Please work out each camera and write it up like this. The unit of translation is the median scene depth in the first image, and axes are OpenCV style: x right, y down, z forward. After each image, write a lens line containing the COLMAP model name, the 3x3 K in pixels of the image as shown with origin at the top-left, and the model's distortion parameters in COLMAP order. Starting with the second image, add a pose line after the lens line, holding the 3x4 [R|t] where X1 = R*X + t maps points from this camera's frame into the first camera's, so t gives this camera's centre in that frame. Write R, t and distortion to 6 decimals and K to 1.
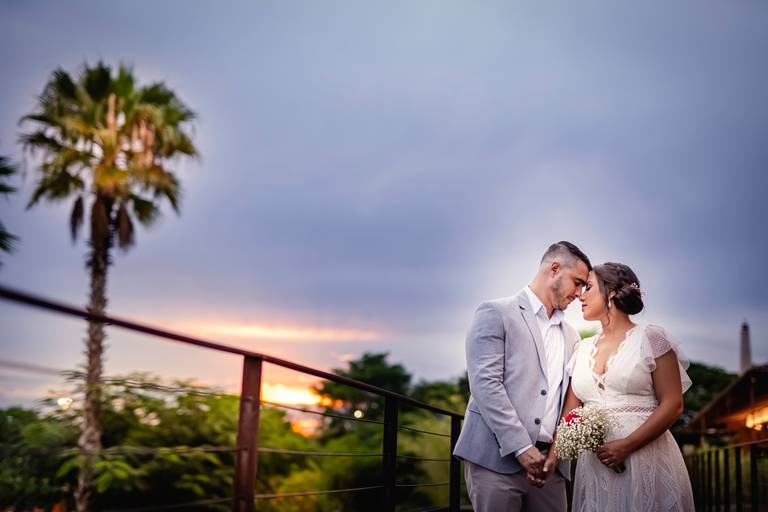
lens RADIAL K [[1066.0, 0, 384.0], [0, 1066.0, 256.0], [0, 0, 1]] dist [0.001786, 0.039201]
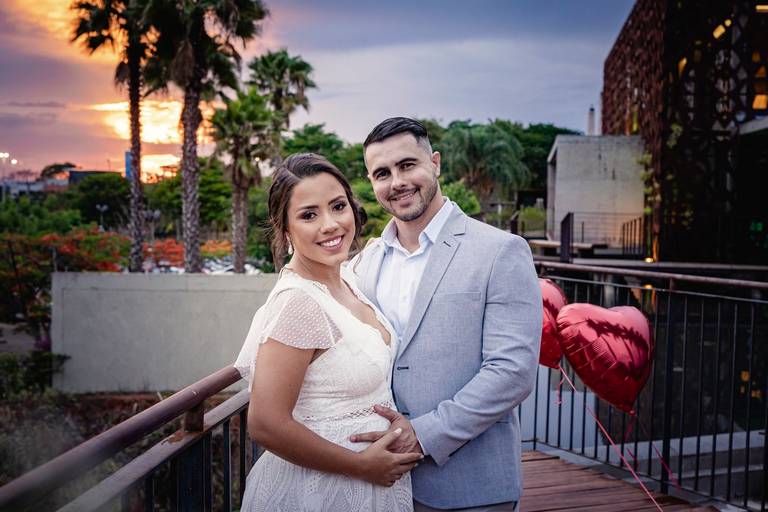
lens RADIAL K [[1140.5, 0, 397.0], [0, 1140.5, 256.1], [0, 0, 1]] dist [0.007442, 0.052655]
pose [[0.993055, -0.018630, 0.116167, -0.301609], [-0.009429, 0.971603, 0.236427, -0.331628], [-0.117273, -0.235881, 0.964680, -1.515510]]
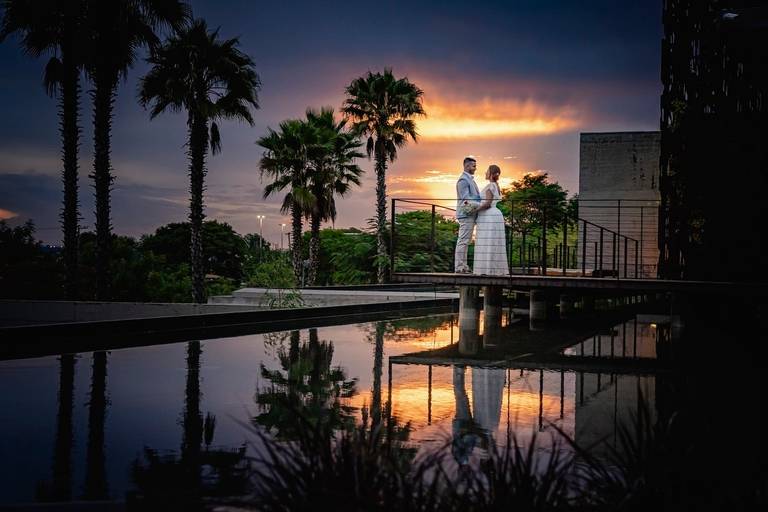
lens RADIAL K [[1139.5, 0, 384.0], [0, 1139.5, 256.0], [0, 0, 1]] dist [0.001293, 0.073755]
pose [[0.988111, -0.011670, -0.153298, 0.082346], [0.038863, 0.983691, 0.175617, -0.215479], [0.148748, -0.179487, 0.972450, -1.212358]]
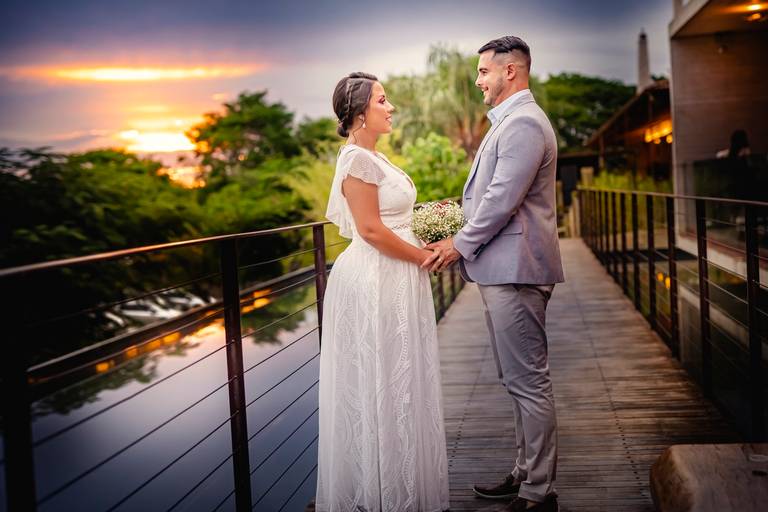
lens RADIAL K [[1139.5, 0, 384.0], [0, 1139.5, 256.0], [0, 0, 1]] dist [0.001293, 0.073755]
pose [[0.992091, -0.085160, 0.092217, 0.006852], [0.060714, 0.968557, 0.241272, -0.010287], [-0.109864, -0.233765, 0.966066, 0.029007]]
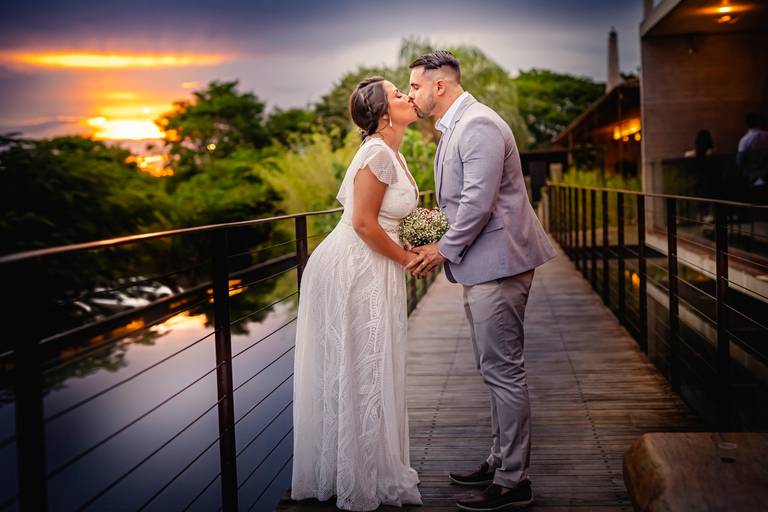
lens RADIAL K [[1139.5, 0, 384.0], [0, 1139.5, 256.0], [0, 0, 1]] dist [0.001293, 0.073755]
pose [[0.990353, -0.068958, 0.120192, 0.003666], [0.037160, 0.967776, 0.249054, -0.011497], [-0.133493, -0.242185, 0.961002, 0.024365]]
